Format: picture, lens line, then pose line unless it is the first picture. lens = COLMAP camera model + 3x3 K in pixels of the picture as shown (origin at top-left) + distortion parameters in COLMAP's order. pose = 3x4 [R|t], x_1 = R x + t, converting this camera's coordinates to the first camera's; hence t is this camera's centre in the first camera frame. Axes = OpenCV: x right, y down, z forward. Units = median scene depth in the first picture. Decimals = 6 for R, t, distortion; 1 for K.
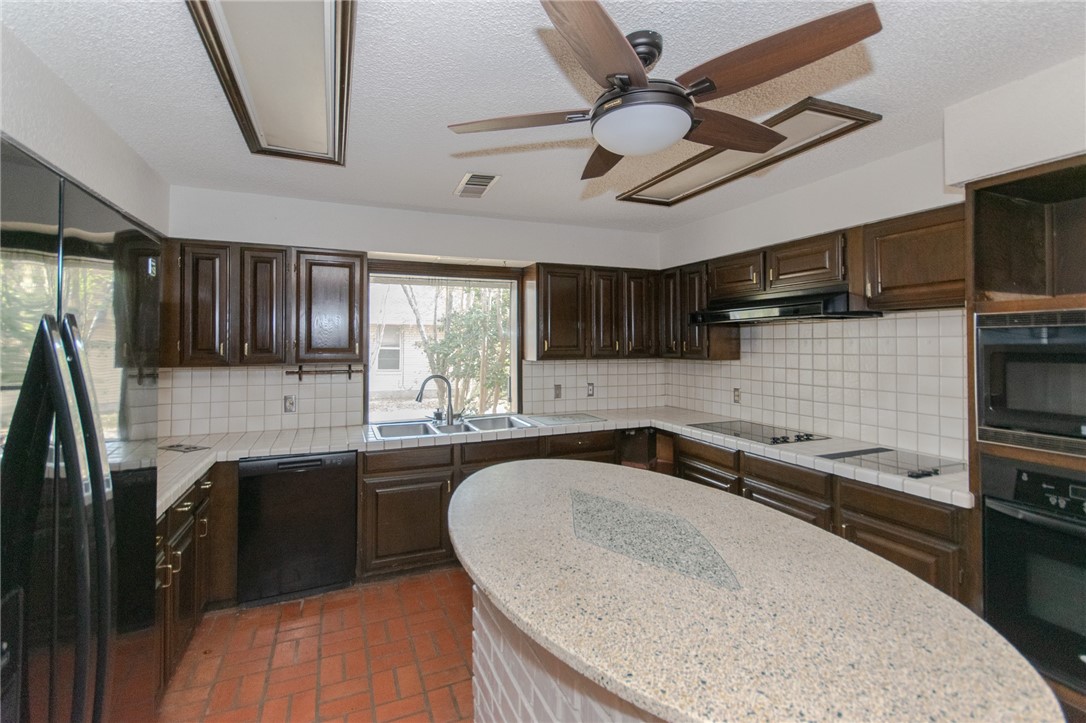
lens RADIAL K [[489.5, 0, 542.6], [0, 489.5, 334.1], [0, 0, 1]] dist [0.000230, -0.000015]
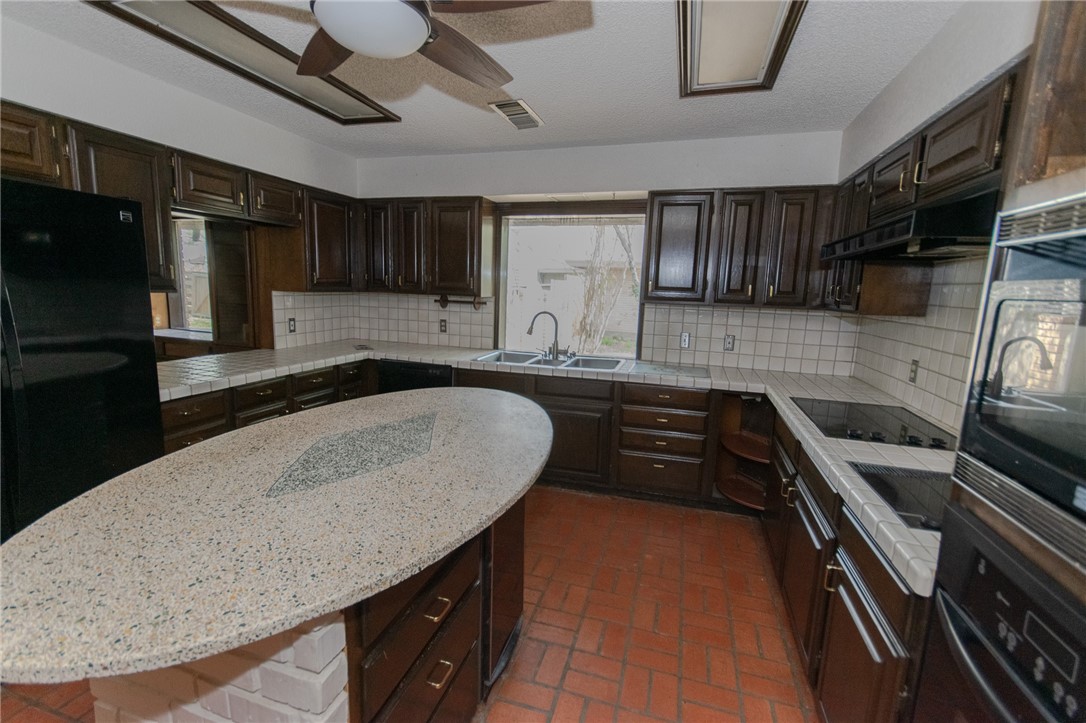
lens RADIAL K [[479.7, 0, 537.7], [0, 479.7, 361.6], [0, 0, 1]] dist [0.002217, 0.000762]
pose [[0.761590, 0.127032, -0.635487, 0.891568], [-0.021771, 0.985062, 0.170820, 0.027491], [0.647694, -0.116260, 0.752979, 0.384976]]
